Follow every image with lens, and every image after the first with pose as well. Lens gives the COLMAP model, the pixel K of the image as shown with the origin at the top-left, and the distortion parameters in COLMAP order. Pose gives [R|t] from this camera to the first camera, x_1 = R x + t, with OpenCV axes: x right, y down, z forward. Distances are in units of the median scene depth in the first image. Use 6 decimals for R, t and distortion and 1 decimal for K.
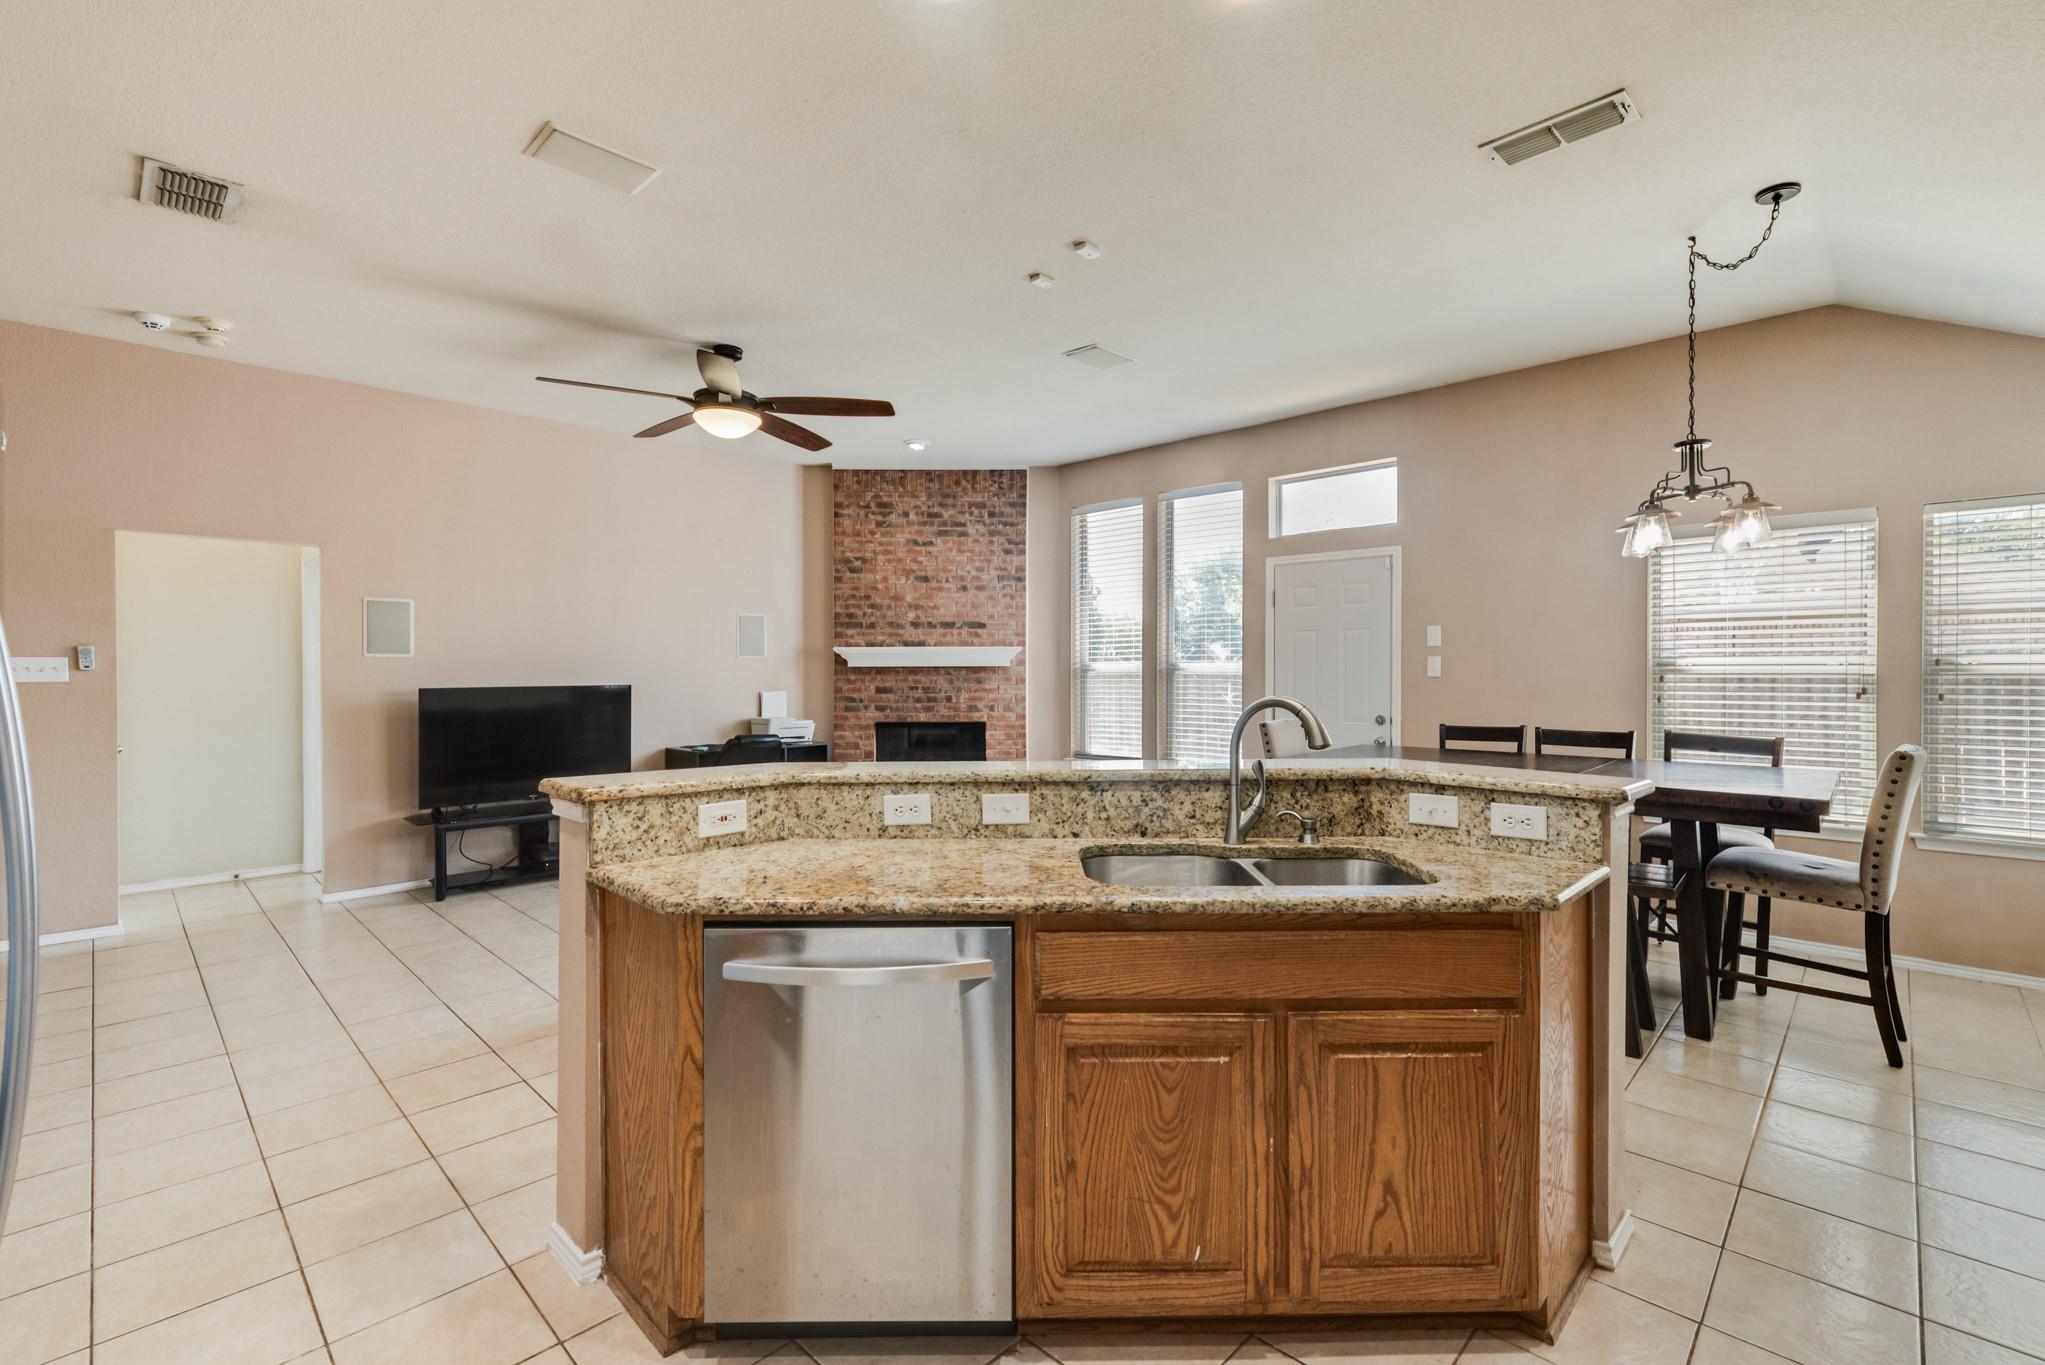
lens RADIAL K [[899.7, 0, 1027.5], [0, 899.7, 670.0], [0, 0, 1]] dist [-0.003833, 0.000541]
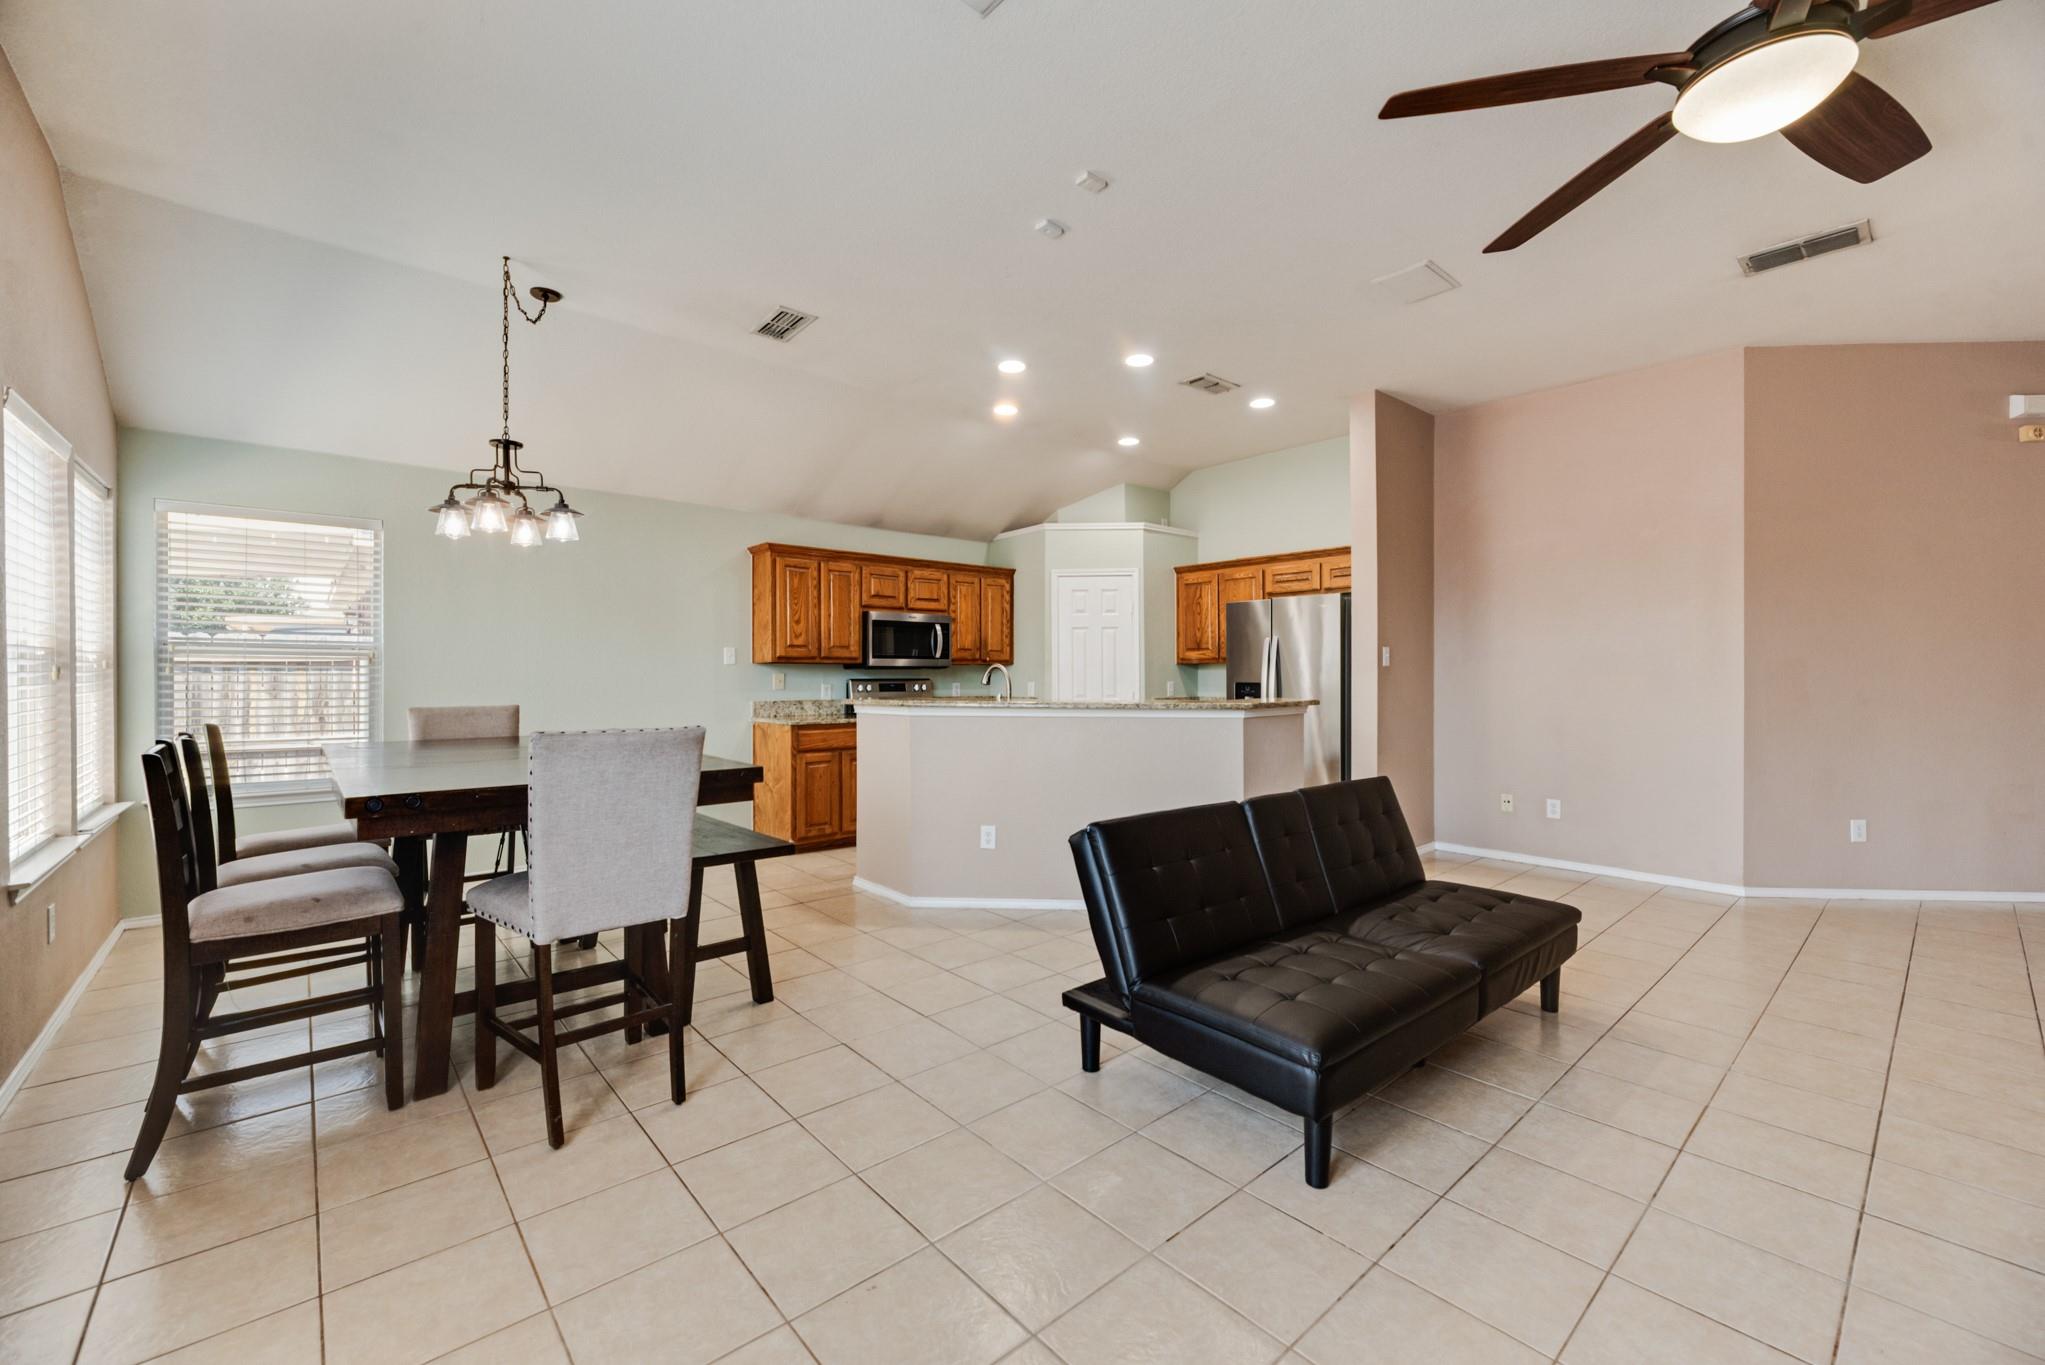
lens RADIAL K [[823.8, 0, 1036.0], [0, 823.8, 668.0], [0, 0, 1]] dist [-0.005462, -0.000033]
pose [[-0.997339, 0.002959, 0.072846, 0.006860], [0.002653, 0.999987, -0.004290, 0.013996], [-0.072858, -0.004085, -0.997334, 0.923580]]
